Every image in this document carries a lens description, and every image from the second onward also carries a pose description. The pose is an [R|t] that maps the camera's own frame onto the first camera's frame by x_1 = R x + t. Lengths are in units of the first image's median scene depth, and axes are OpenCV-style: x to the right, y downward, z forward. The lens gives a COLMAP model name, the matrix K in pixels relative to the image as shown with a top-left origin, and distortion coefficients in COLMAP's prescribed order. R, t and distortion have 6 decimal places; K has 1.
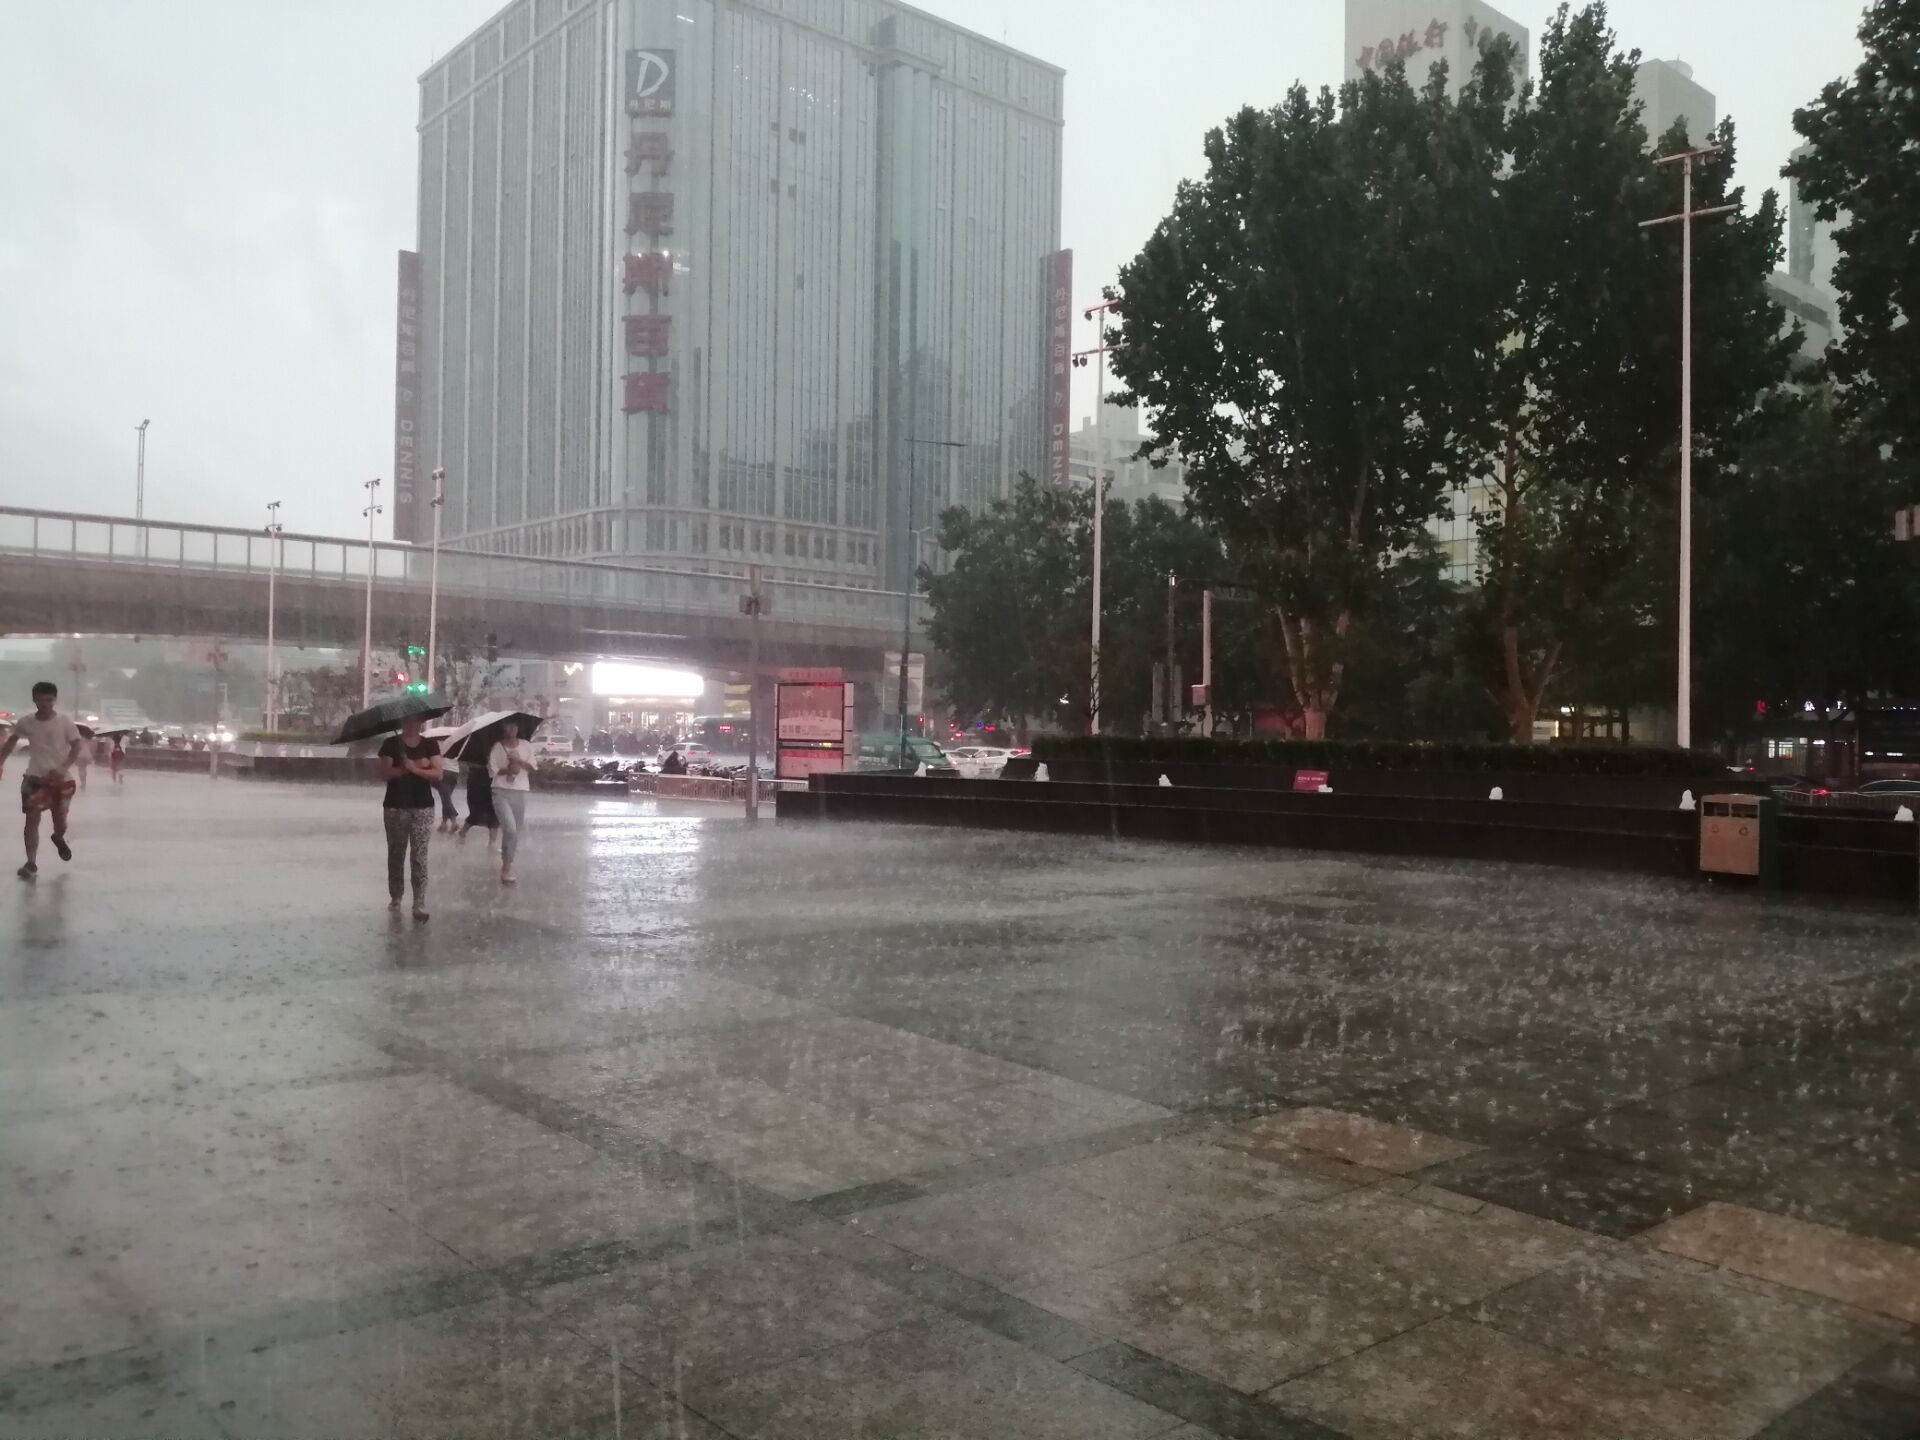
lens RADIAL K [[1505.1, 0, 960.0], [0, 1505.1, 720.0], [0, 0, 1]] dist [-0.010272, -0.007147]
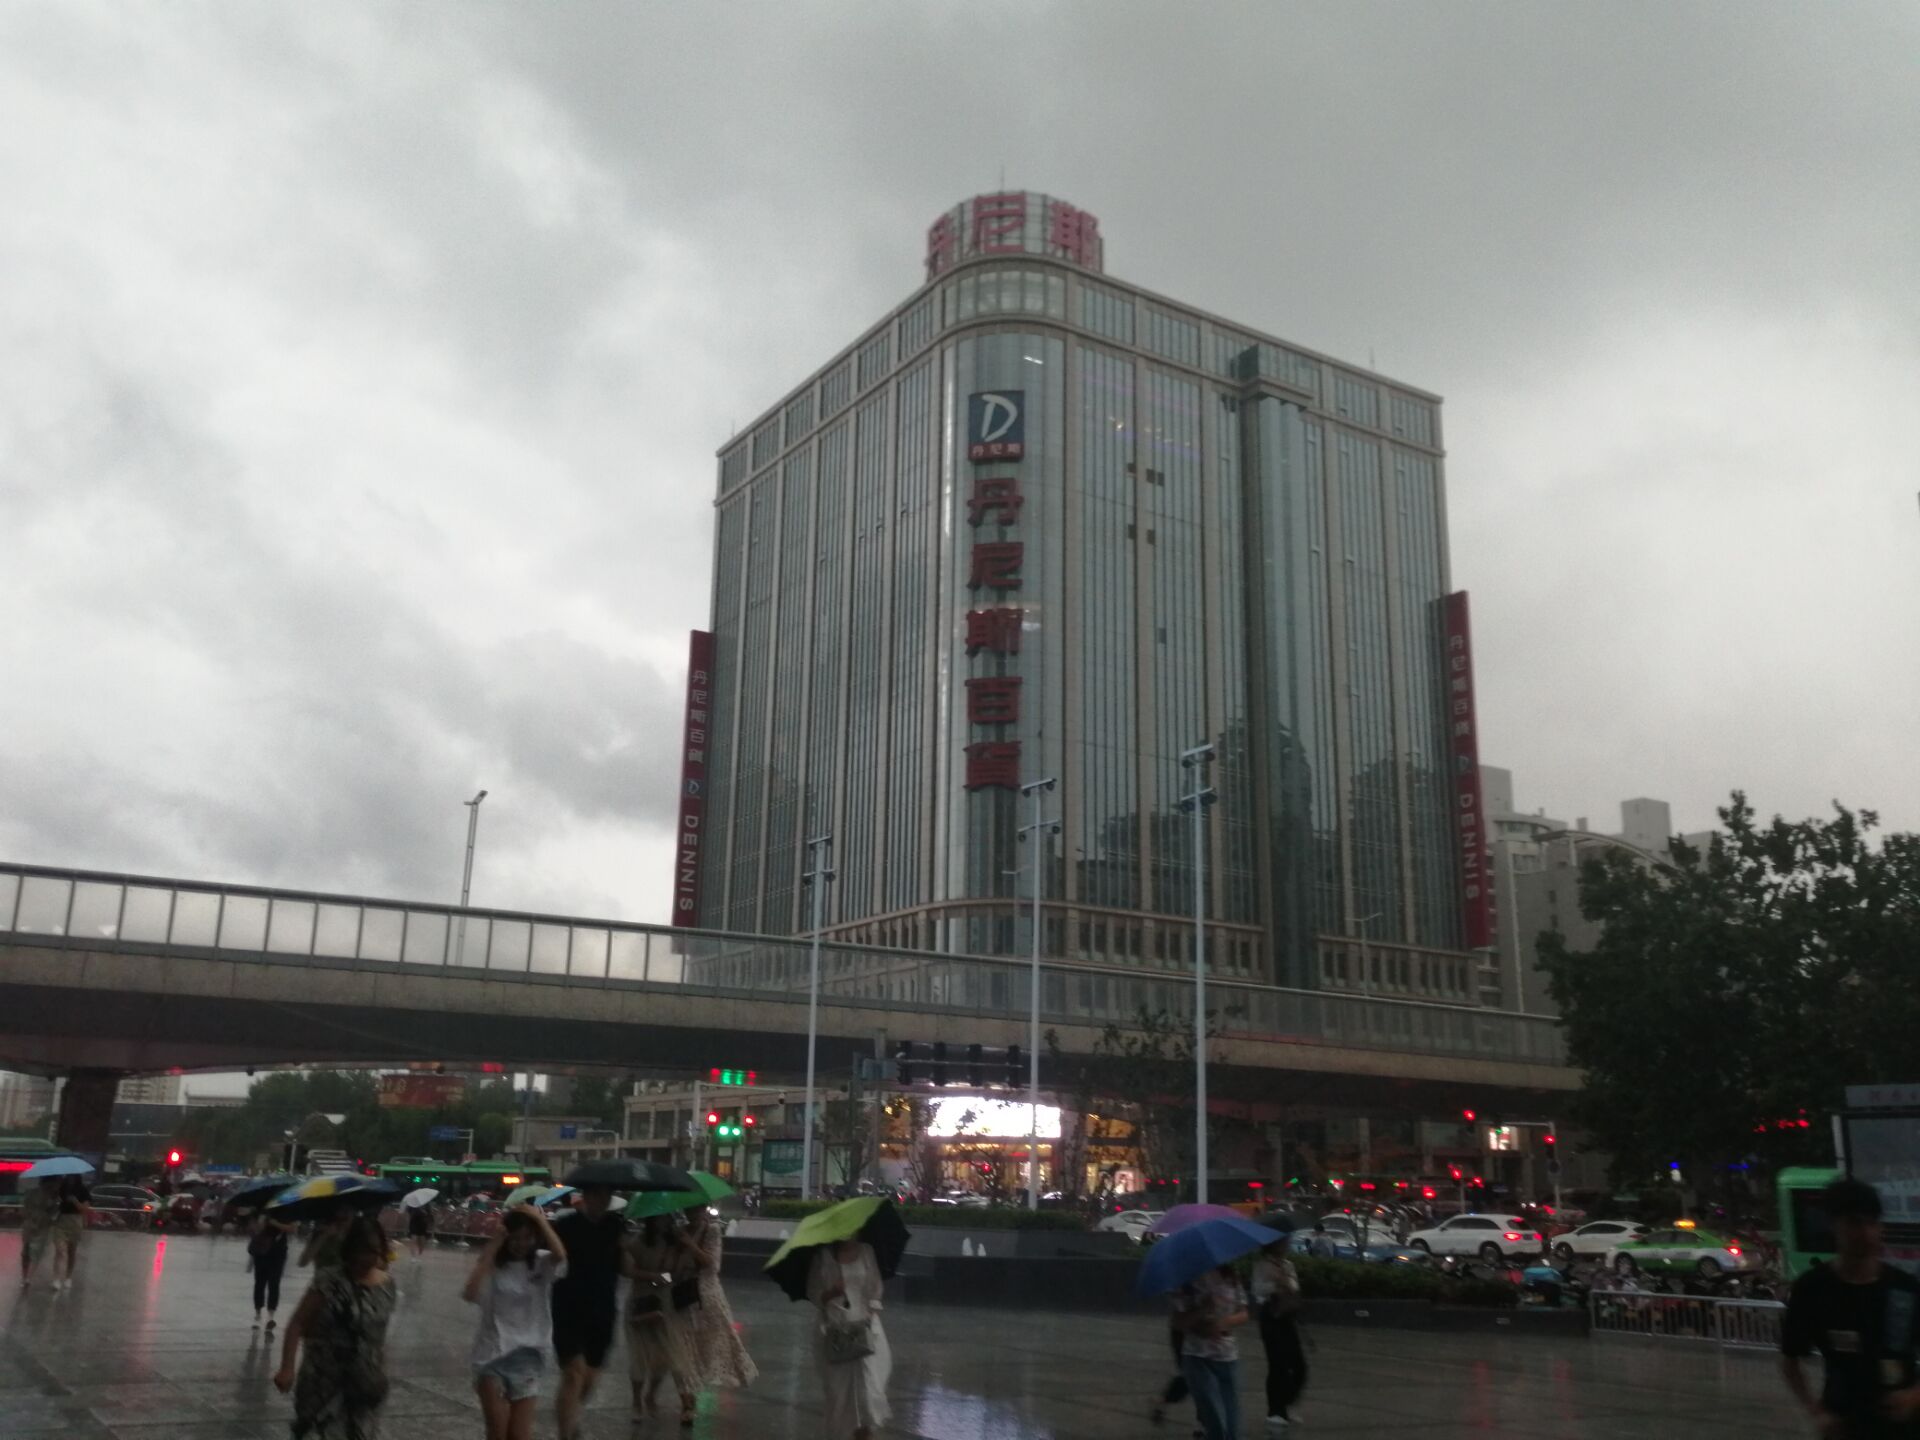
lens RADIAL K [[1682.3, 0, 960.0], [0, 1682.3, 720.0], [0, 0, 1]] dist [0.025211, -0.001156]
pose [[0.990090, -0.038962, -0.134920, -0.096495], [0.002589, 0.965643, -0.259860, 0.002793], [0.140409, 0.256935, 0.956174, 0.084447]]
